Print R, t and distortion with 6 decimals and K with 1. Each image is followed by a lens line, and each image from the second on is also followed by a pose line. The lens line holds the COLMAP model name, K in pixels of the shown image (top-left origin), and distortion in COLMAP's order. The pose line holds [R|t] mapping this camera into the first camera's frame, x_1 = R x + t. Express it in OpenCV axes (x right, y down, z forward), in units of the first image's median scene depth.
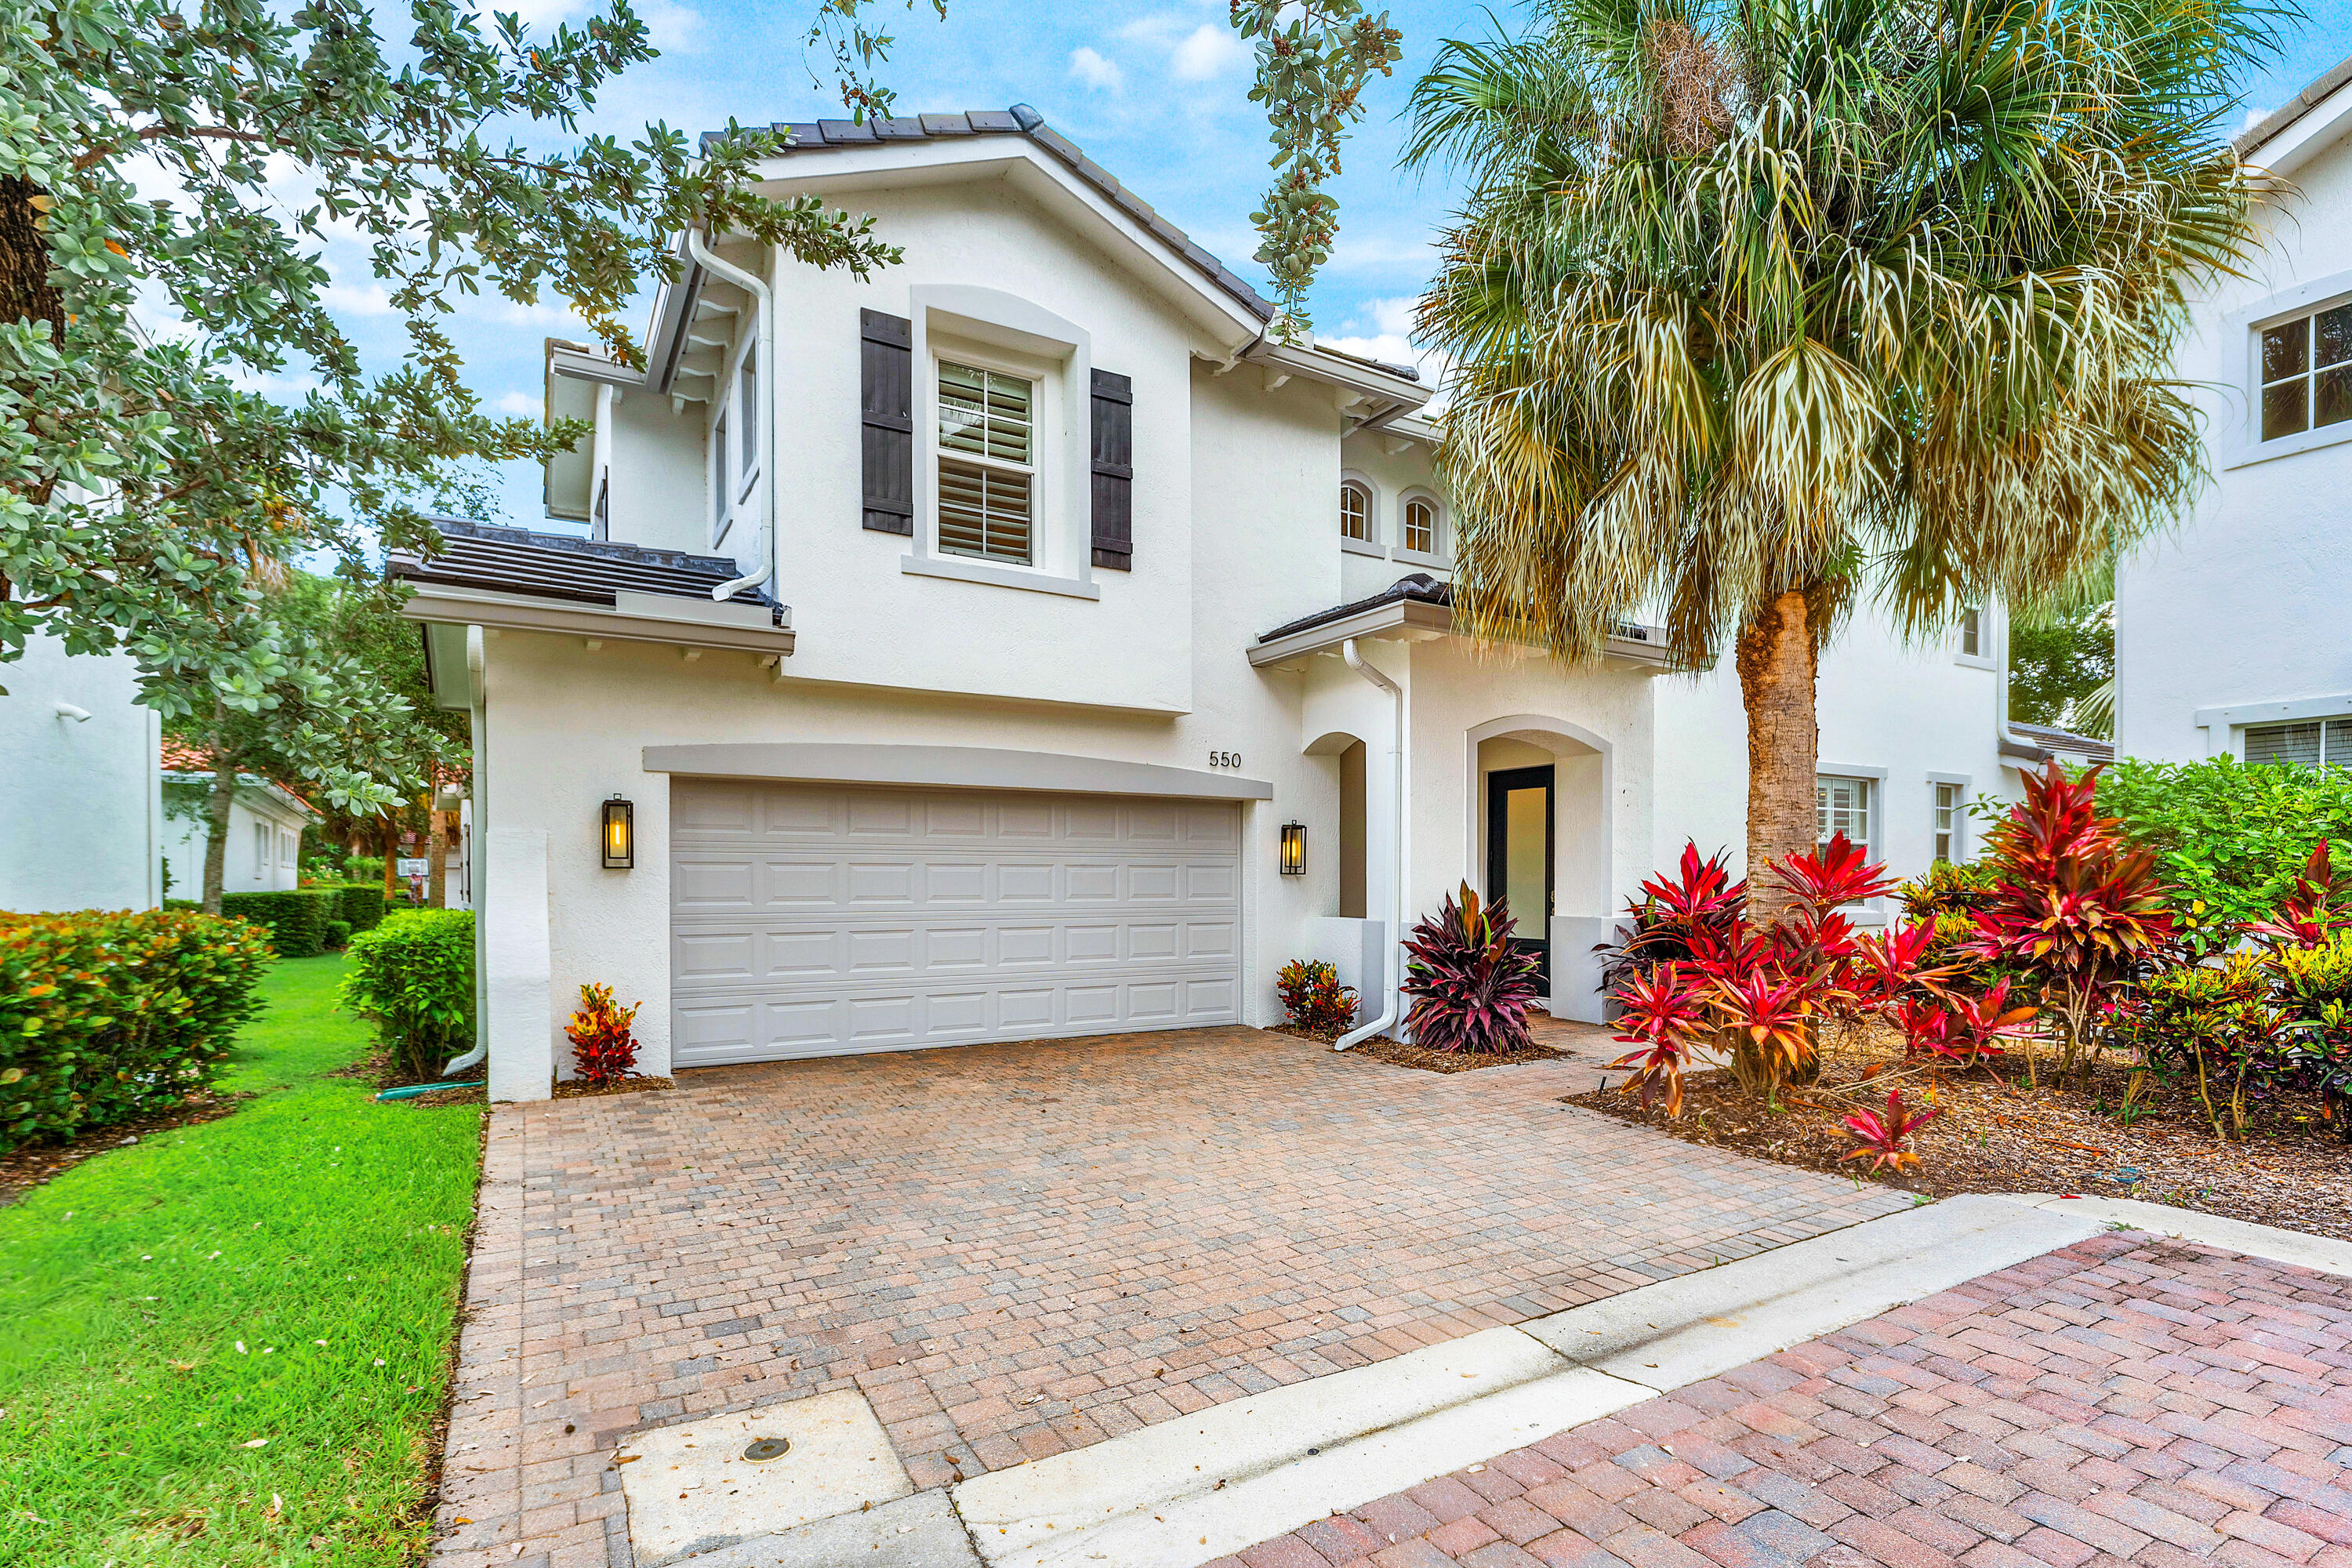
lens RADIAL K [[1068.0, 0, 1107.1], [0, 1068.0, 862.4], [0, 0, 1]] dist [0.000852, 0.000480]
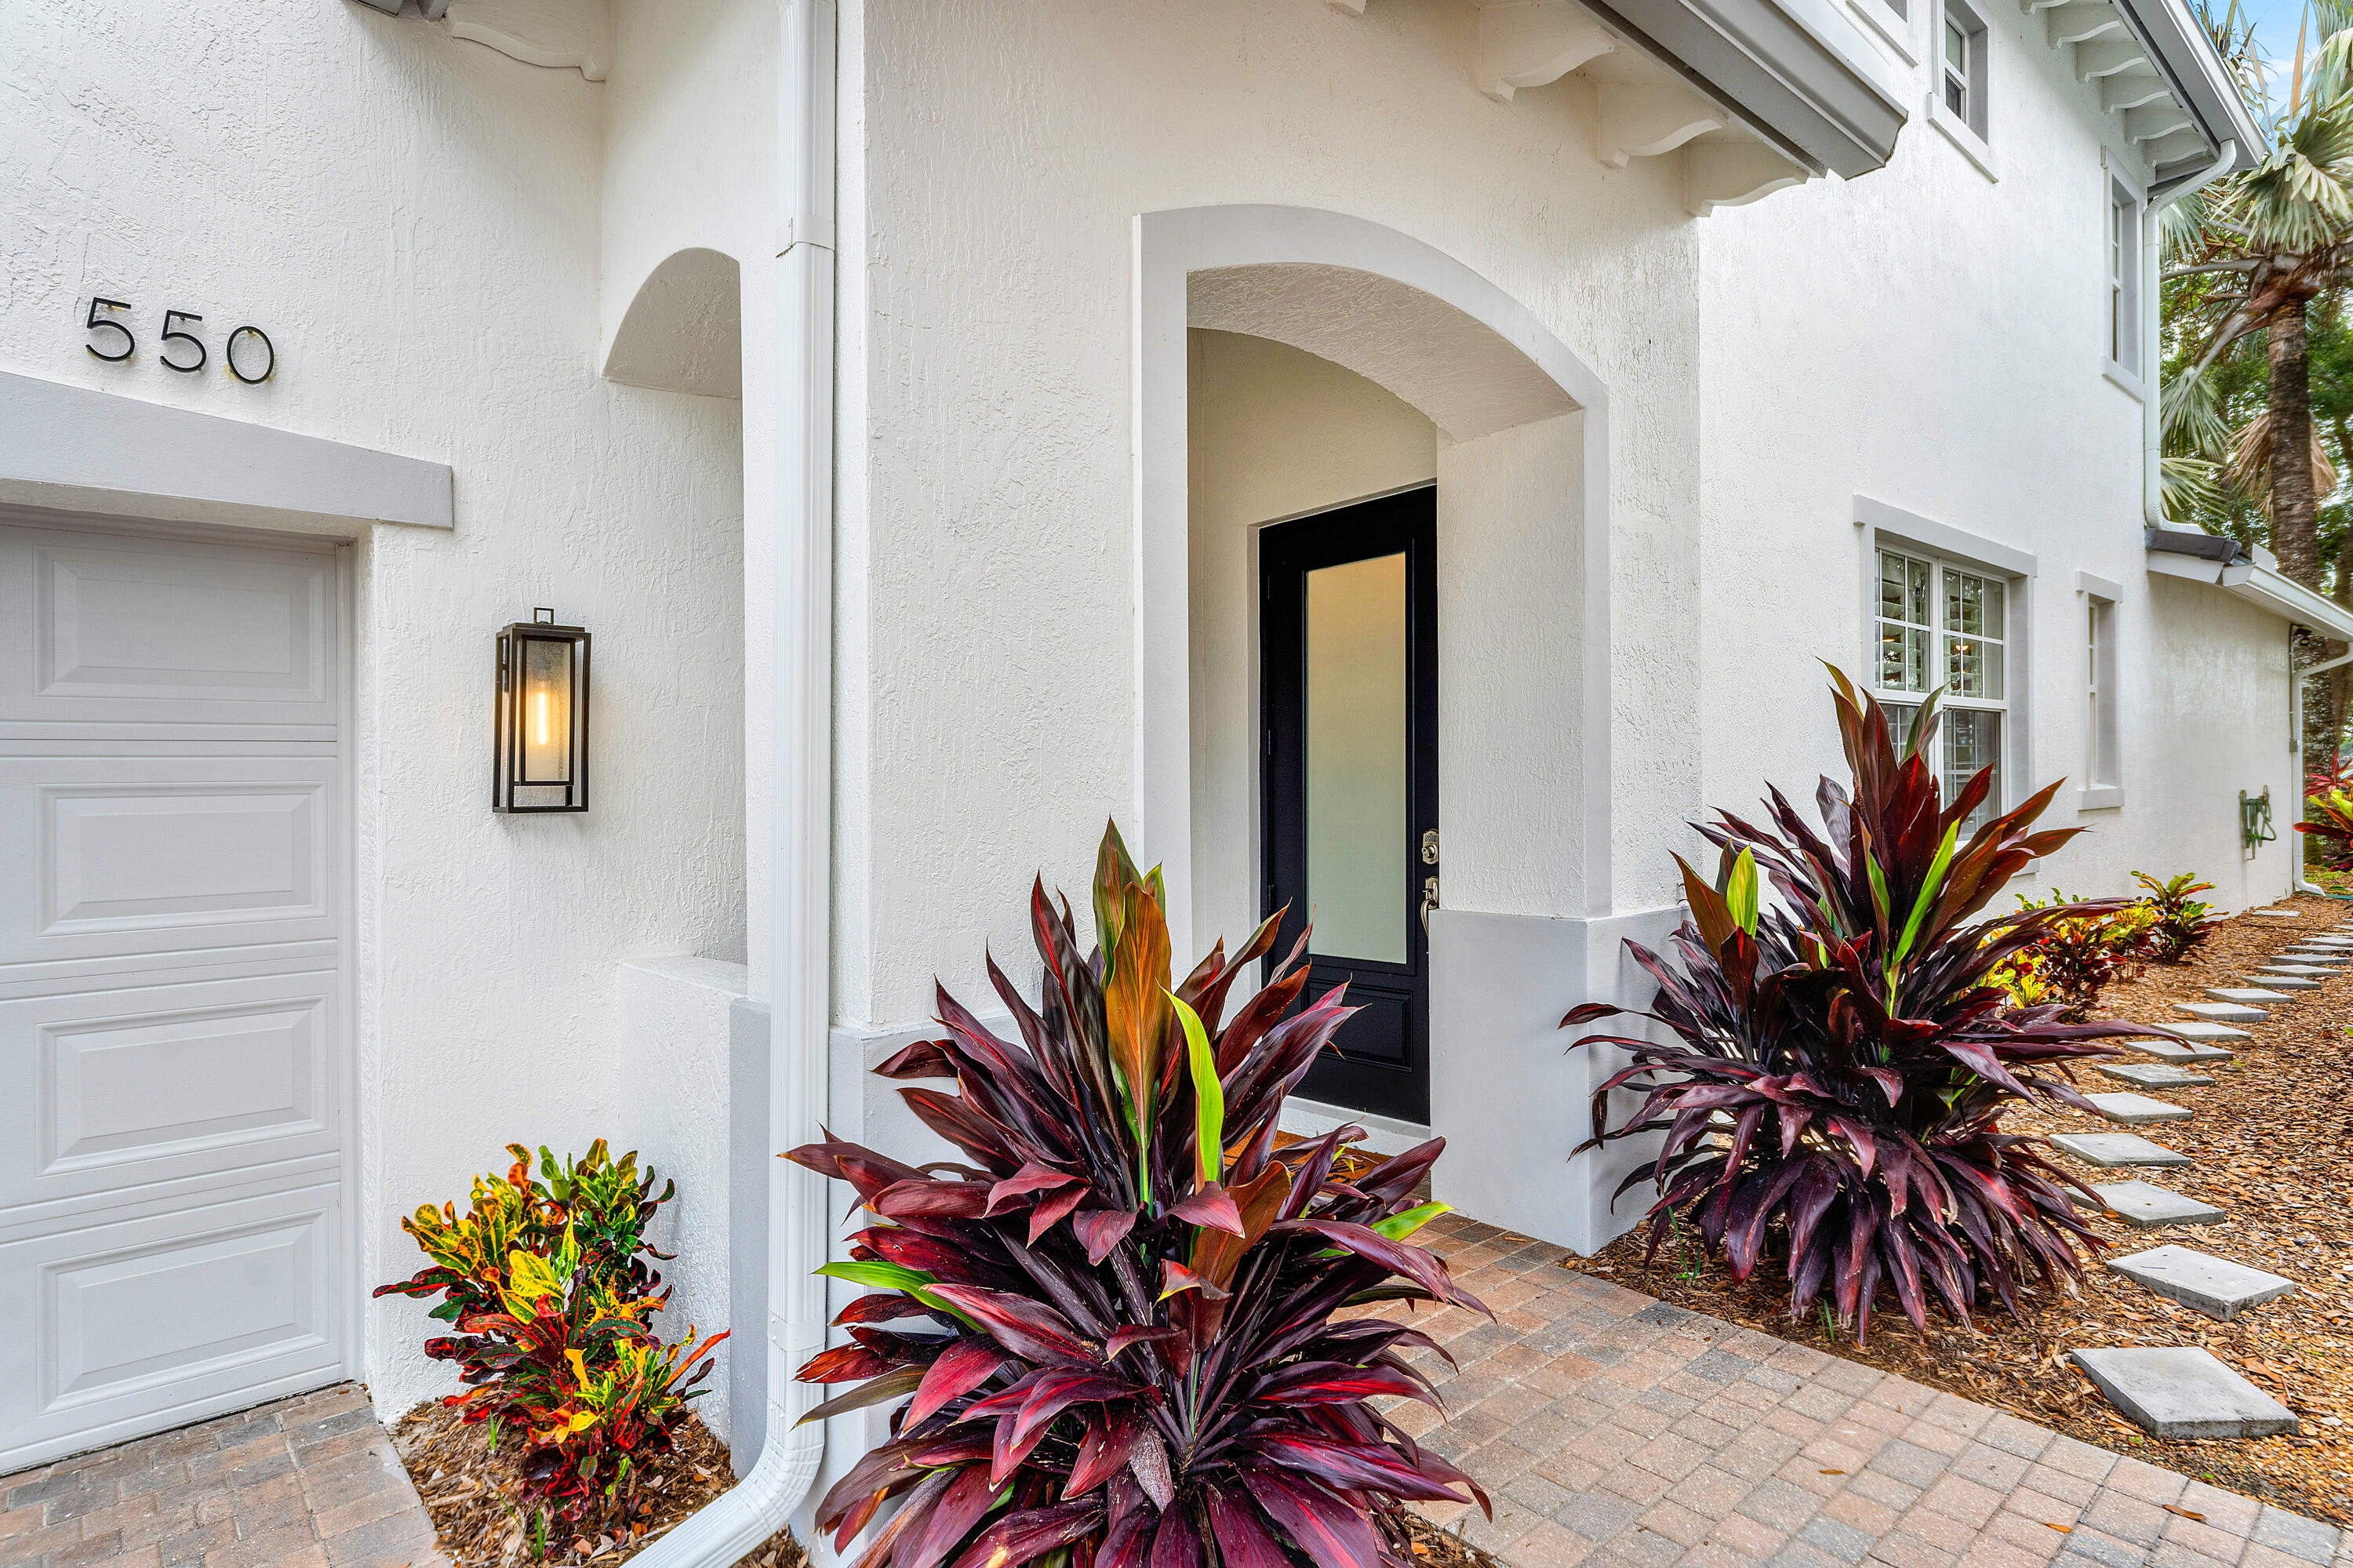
lens RADIAL K [[1291.0, 0, 1173.5], [0, 1291.0, 768.6], [0, 0, 1]] dist [0.000263, -0.001105]
pose [[0.971200, -0.017313, 0.237638, 0.293454], [0.017646, 0.999844, 0.000724, 0.003586], [-0.237613, 0.003490, 0.971354, 0.761653]]
